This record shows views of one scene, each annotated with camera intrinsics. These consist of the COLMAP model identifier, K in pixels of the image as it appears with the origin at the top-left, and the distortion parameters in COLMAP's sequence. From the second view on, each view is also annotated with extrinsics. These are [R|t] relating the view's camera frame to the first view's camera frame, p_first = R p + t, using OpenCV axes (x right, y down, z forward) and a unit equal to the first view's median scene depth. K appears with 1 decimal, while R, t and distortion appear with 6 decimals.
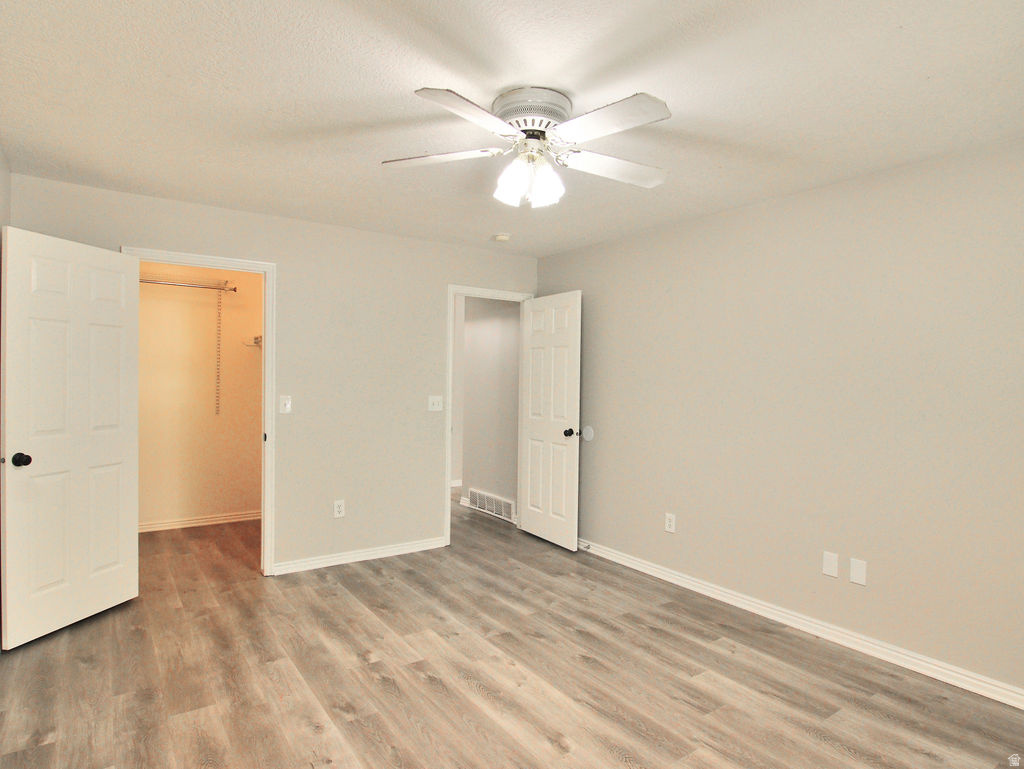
lens RADIAL K [[588.6, 0, 512.0], [0, 588.6, 384.5], [0, 0, 1]] dist [-0.002176, -0.002573]
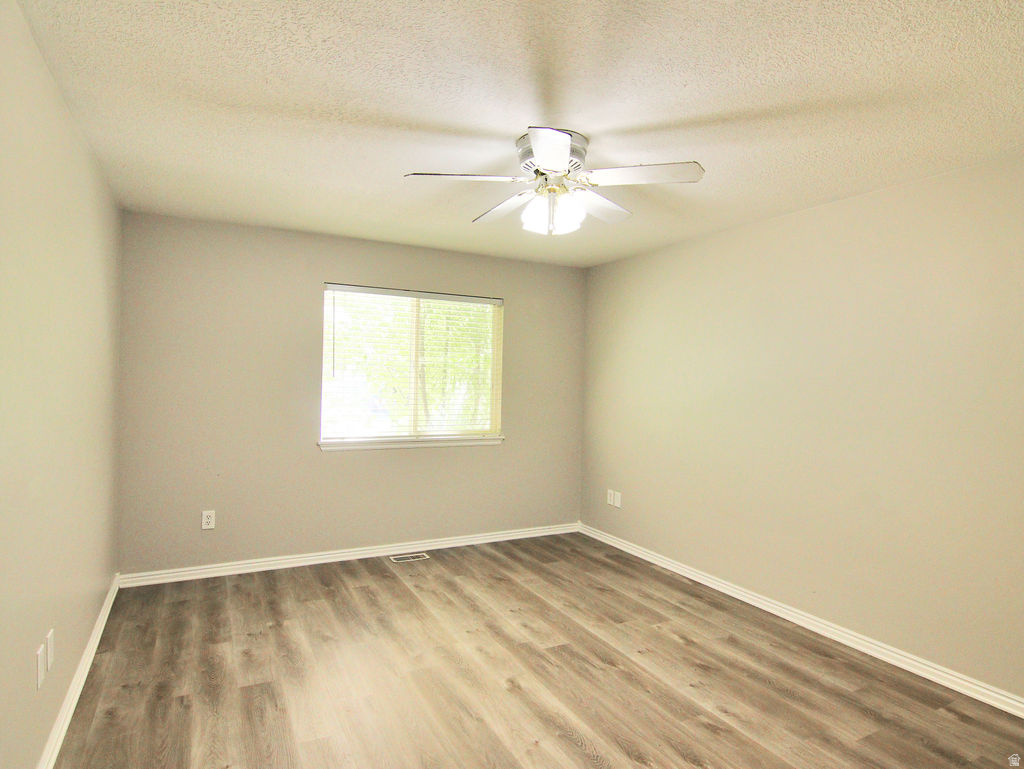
lens RADIAL K [[588.6, 0, 512.0], [0, 588.6, 384.5], [0, 0, 1]] dist [-0.002176, -0.002573]
pose [[-0.990751, -0.038787, 0.130031, -0.048698], [-0.035852, 0.999048, 0.024840, -0.044198], [-0.130871, 0.019948, -0.991199, 2.016569]]
